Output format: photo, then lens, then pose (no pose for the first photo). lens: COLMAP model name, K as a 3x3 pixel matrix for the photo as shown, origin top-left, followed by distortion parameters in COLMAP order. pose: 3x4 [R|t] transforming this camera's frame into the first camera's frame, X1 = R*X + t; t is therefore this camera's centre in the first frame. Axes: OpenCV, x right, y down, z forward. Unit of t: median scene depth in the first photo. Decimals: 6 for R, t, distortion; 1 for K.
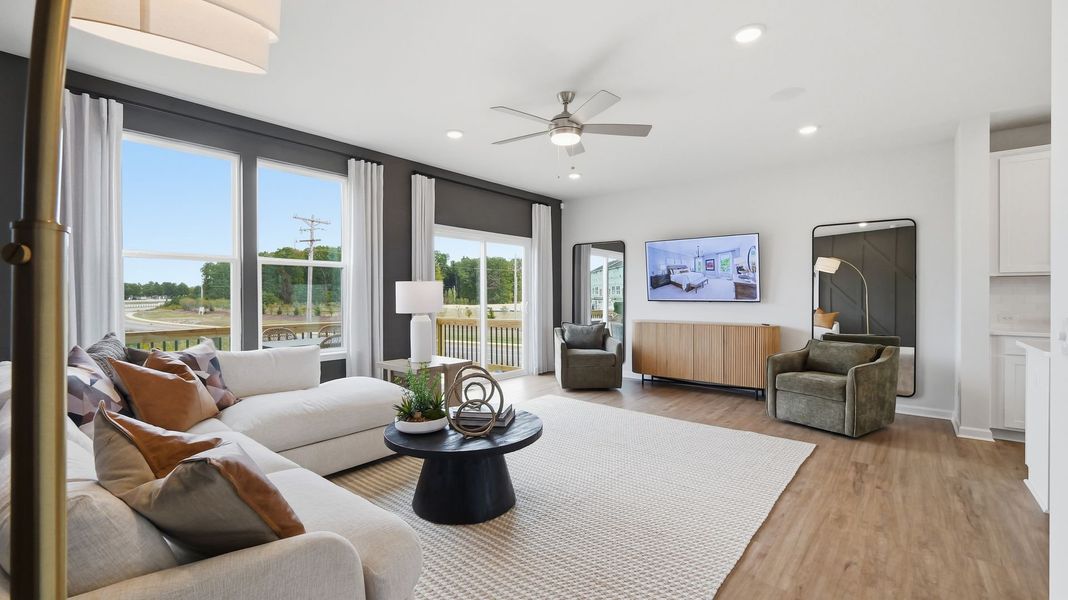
lens RADIAL K [[453.9, 0, 534.0], [0, 453.9, 300.0], [0, 0, 1]] dist [-0.000588, -0.000146]
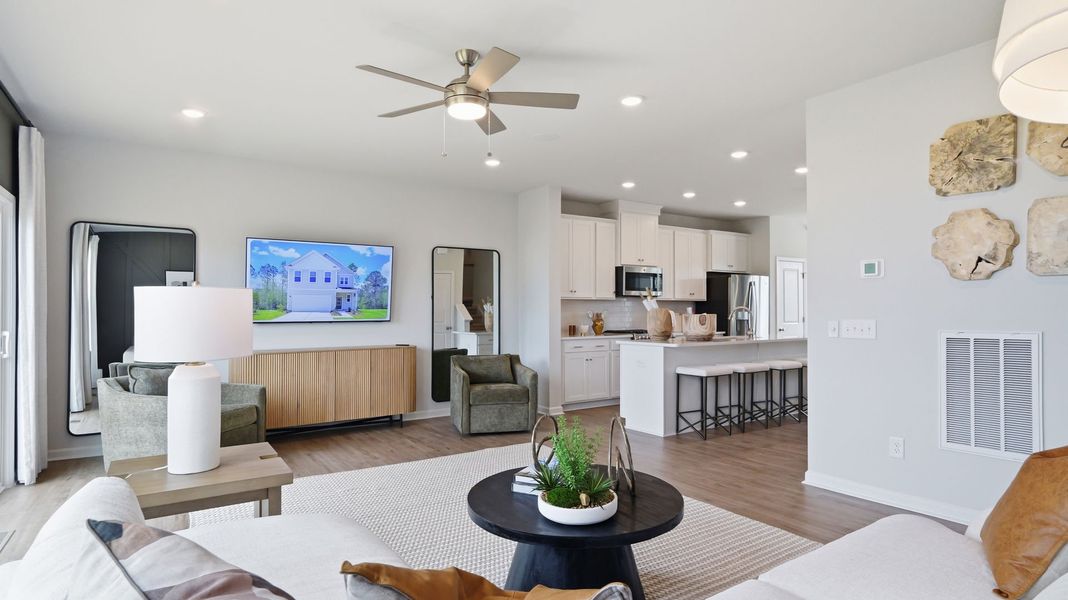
lens RADIAL K [[565.2, 0, 514.3], [0, 565.2, 306.3], [0, 0, 1]] dist [0.000590, -0.000101]
pose [[0.308750, 0.005269, 0.951128, -0.704183], [0.018767, 0.999756, -0.011631, -0.010280], [-0.950958, 0.021441, 0.308576, 0.554445]]
